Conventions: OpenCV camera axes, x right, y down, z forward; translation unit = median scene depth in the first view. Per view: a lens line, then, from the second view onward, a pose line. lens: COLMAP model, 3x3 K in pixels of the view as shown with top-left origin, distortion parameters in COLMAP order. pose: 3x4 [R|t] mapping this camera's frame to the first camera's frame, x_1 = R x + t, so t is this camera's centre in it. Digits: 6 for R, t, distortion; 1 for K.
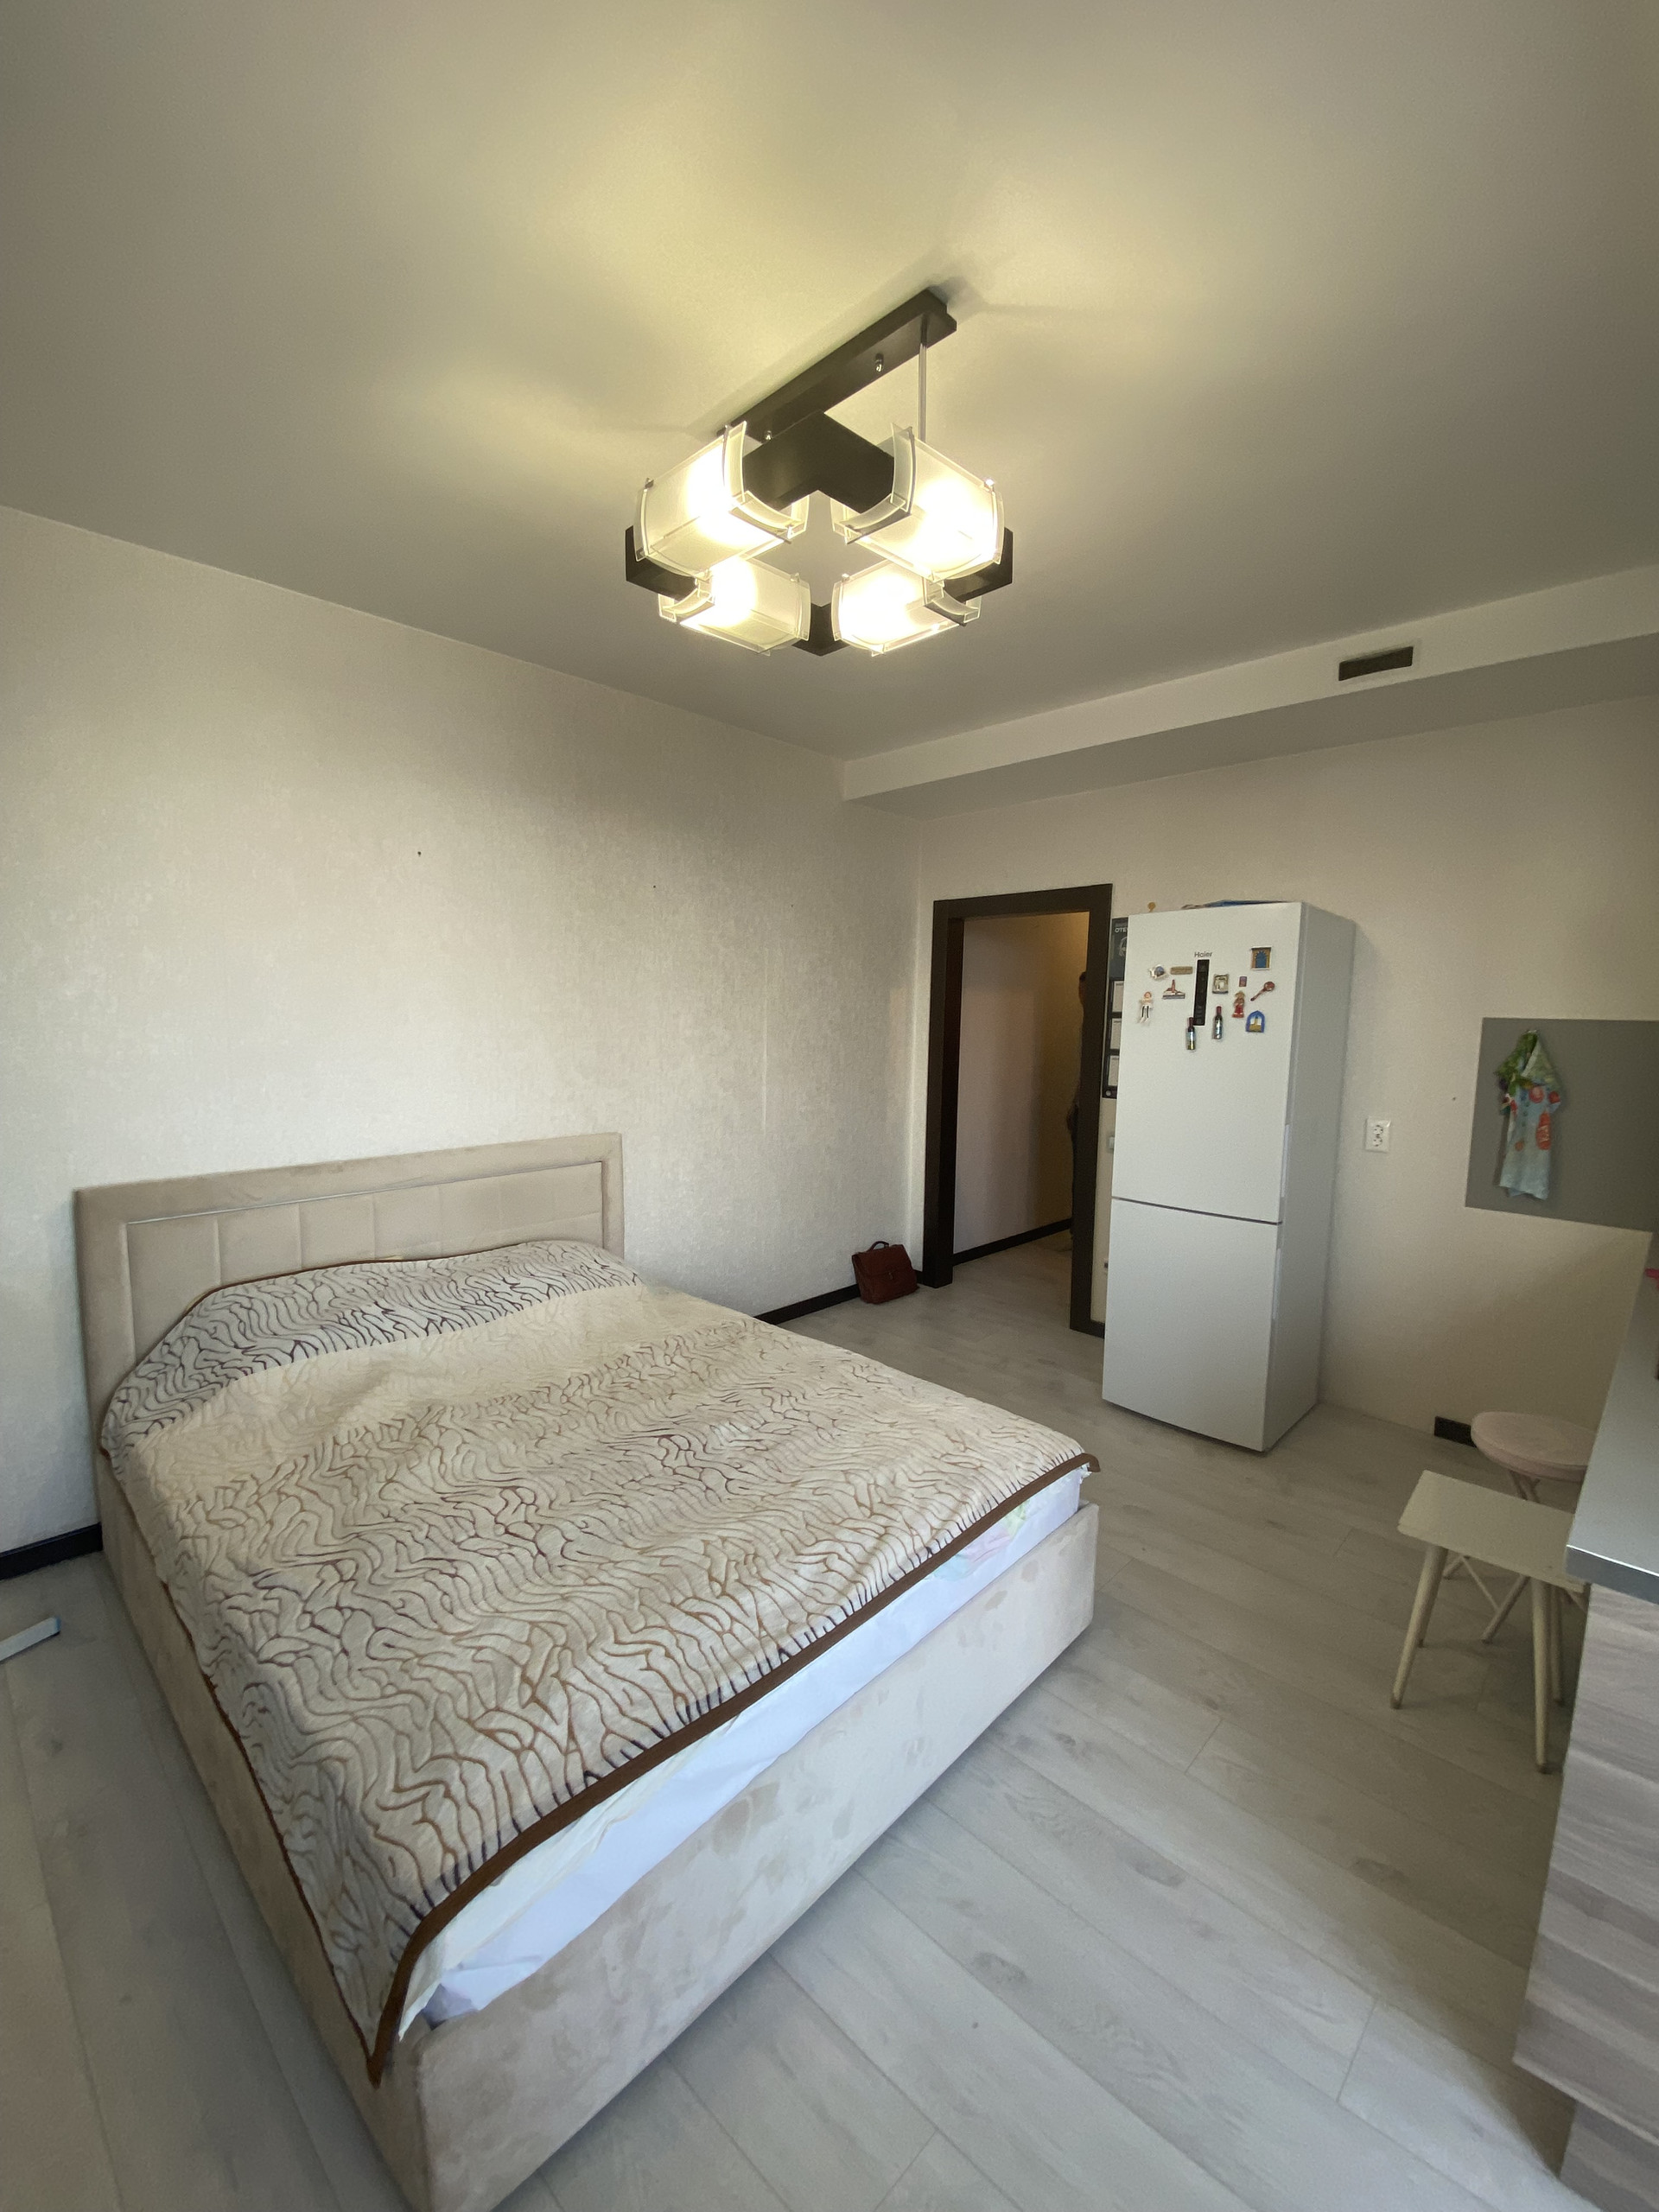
lens RADIAL K [[908.6, 0, 819.4], [0, 908.6, 1098.6], [0, 0, 1]] dist [0.016745, -0.014747]
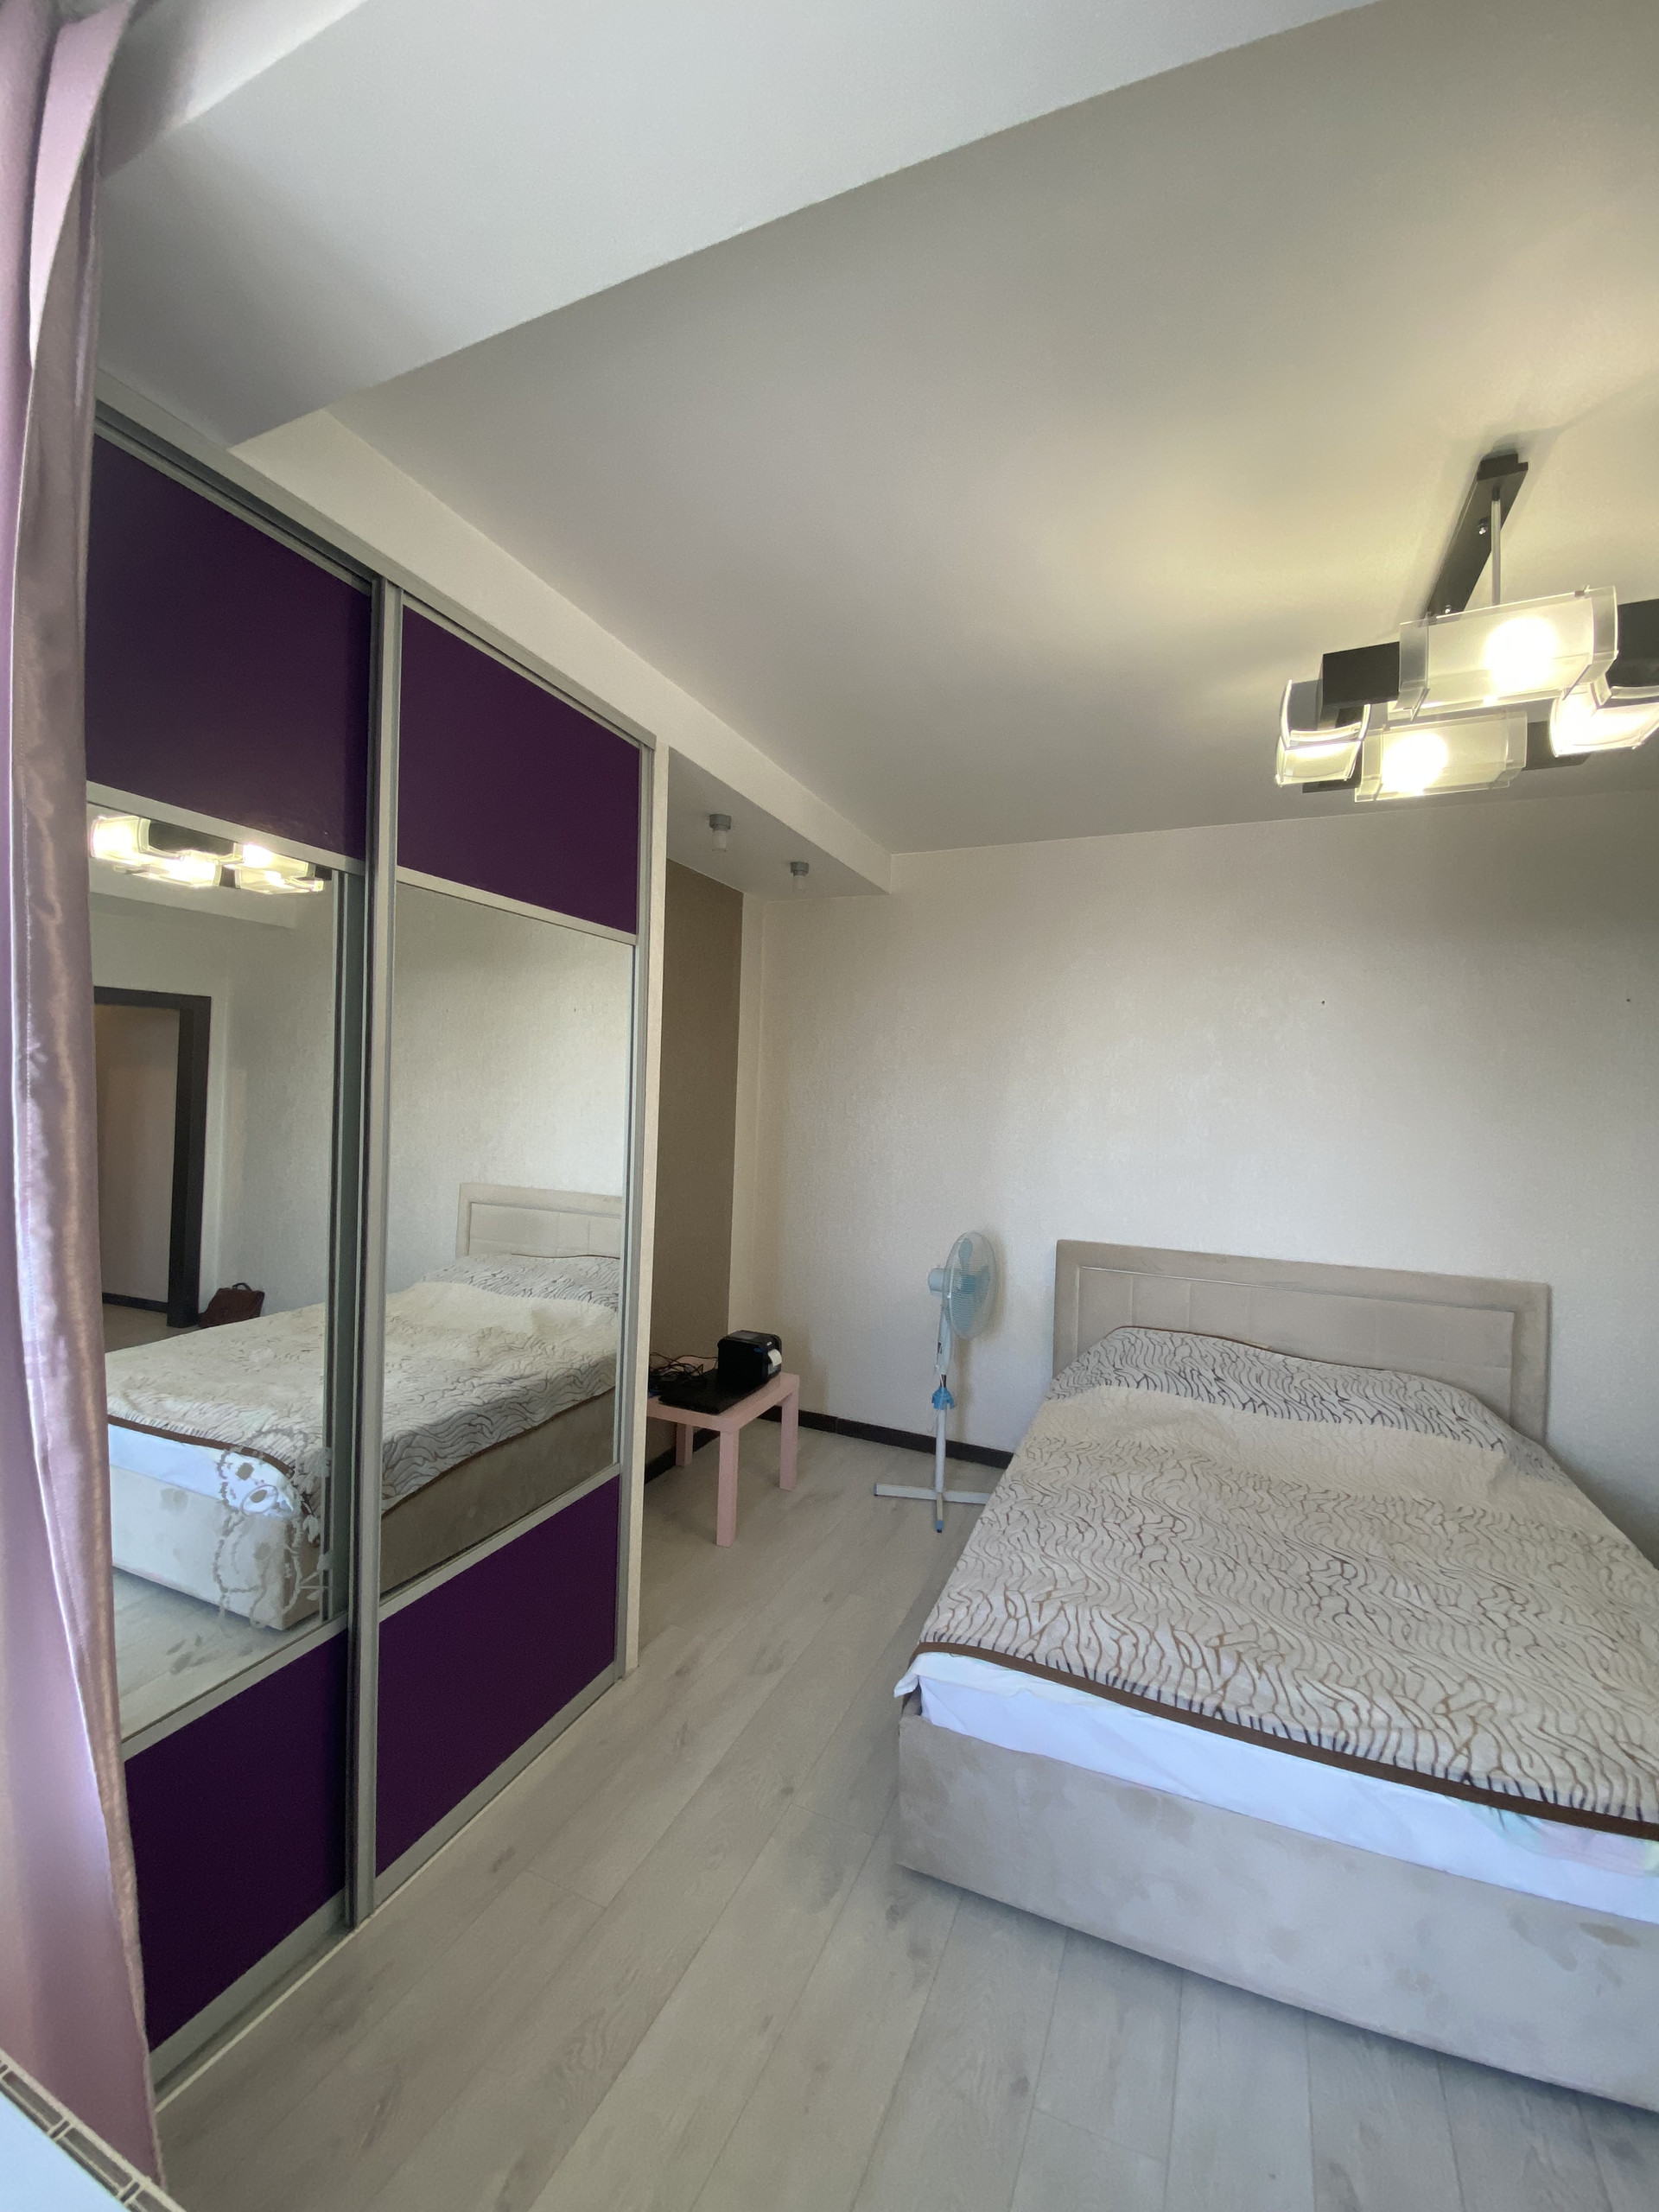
lens RADIAL K [[908.6, 0, 819.4], [0, 908.6, 1098.6], [0, 0, 1]] dist [0.016745, -0.014747]
pose [[0.350045, 0.005128, -0.936719, 0.699526], [-0.127594, 0.990926, -0.042256, -0.029391], [0.928002, 0.134311, 0.347523, 0.036425]]
